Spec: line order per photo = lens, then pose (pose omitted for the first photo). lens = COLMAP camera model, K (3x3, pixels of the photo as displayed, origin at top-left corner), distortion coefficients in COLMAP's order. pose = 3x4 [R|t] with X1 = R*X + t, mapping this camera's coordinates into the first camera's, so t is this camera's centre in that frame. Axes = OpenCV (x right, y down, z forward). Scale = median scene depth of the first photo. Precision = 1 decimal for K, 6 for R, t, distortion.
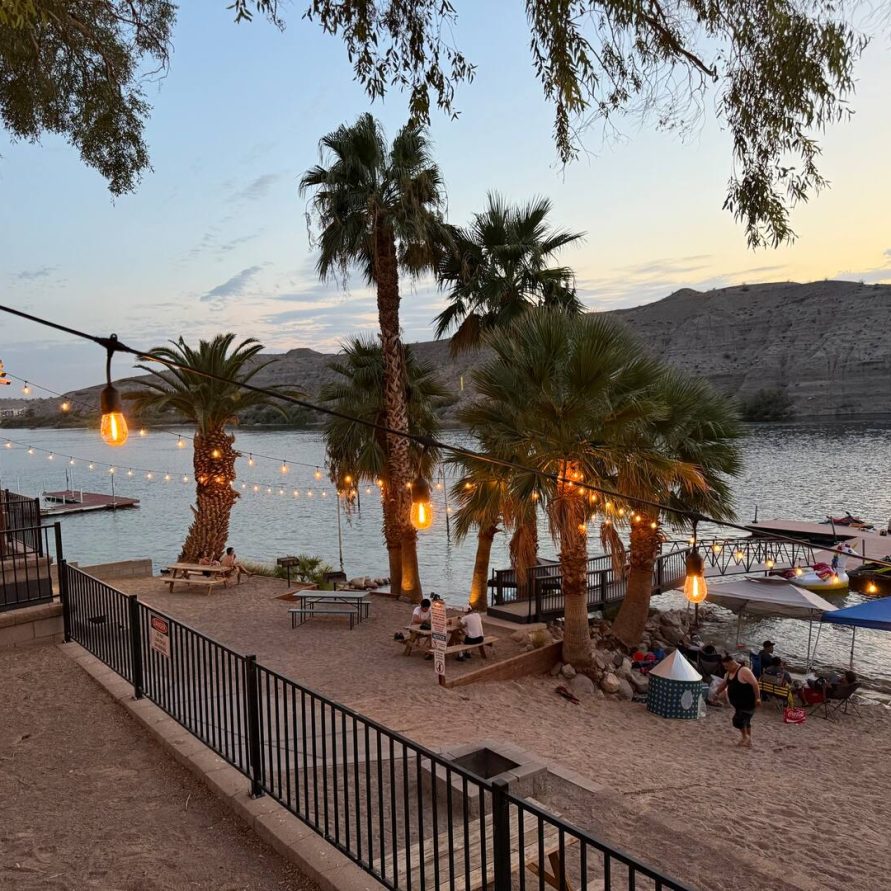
lens RADIAL K [[809.6, 0, 445.4], [0, 809.6, 468.8], [0, 0, 1]] dist [0.152098, -0.289821]
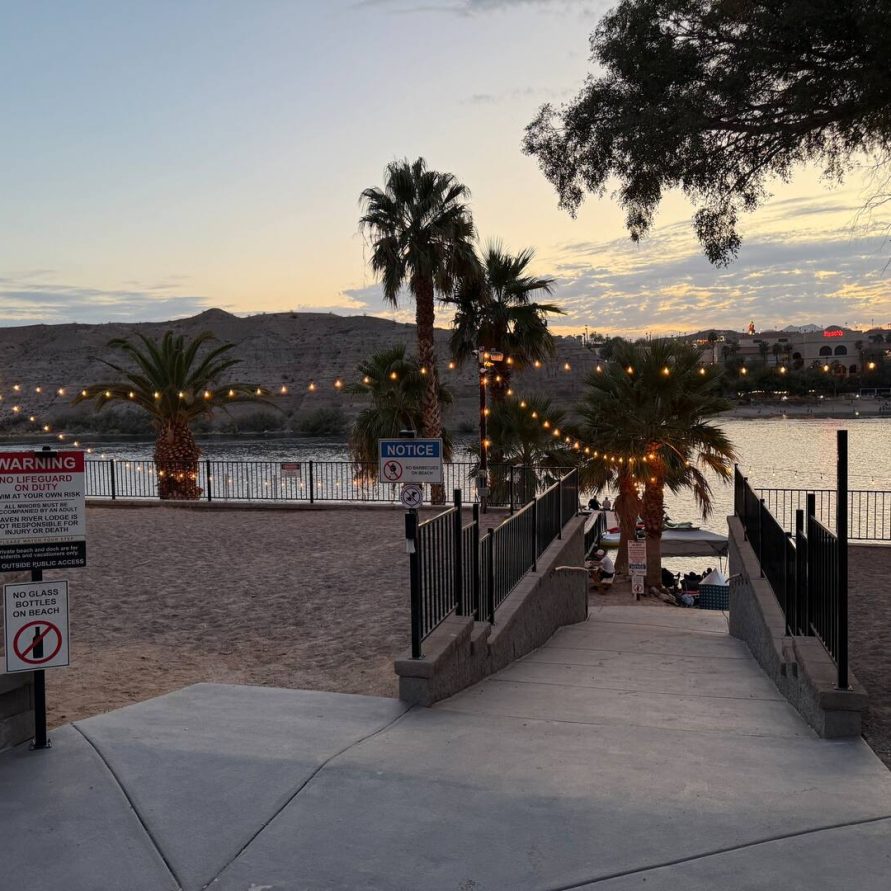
lens RADIAL K [[809.6, 0, 445.4], [0, 809.6, 468.8], [0, 0, 1]] dist [0.152098, -0.289821]
pose [[0.821026, -0.018744, 0.570584, -0.106818], [0.031700, 0.999416, -0.012781, 0.004851], [-0.570011, 0.028581, 0.821140, 0.000918]]
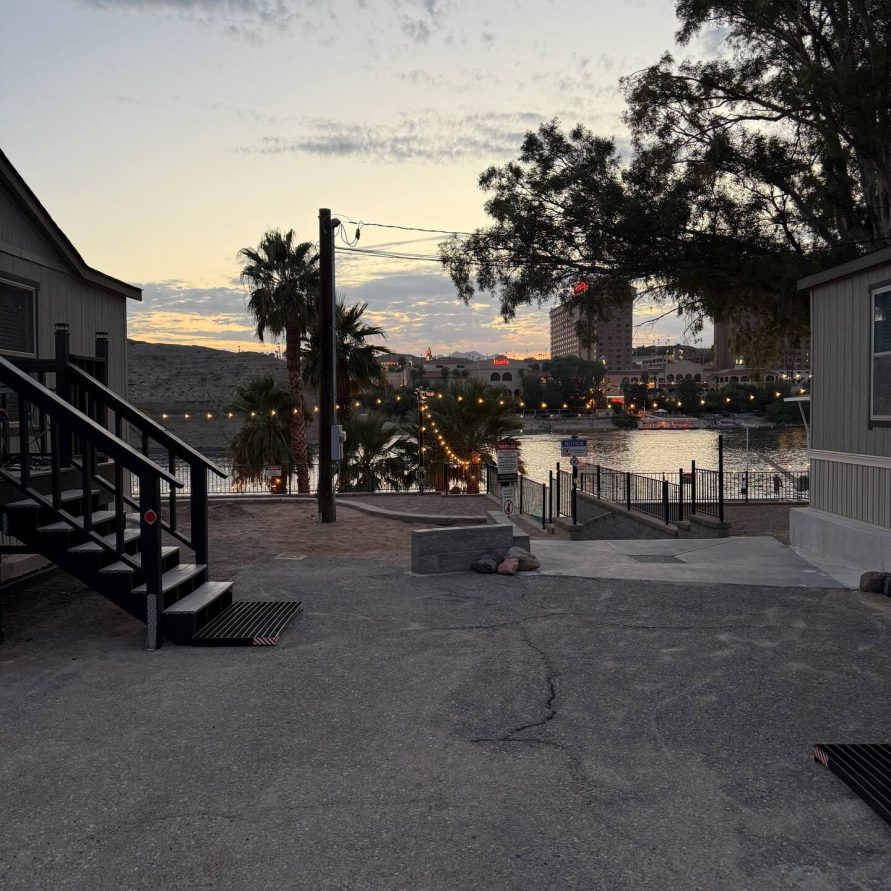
lens RADIAL K [[809.6, 0, 445.4], [0, 809.6, 468.8], [0, 0, 1]] dist [0.152098, -0.289821]
pose [[0.547128, -0.021443, 0.836774, -0.174551], [0.062212, 0.997949, -0.015104, 0.006898], [-0.834734, 0.060321, 0.547340, -0.007009]]
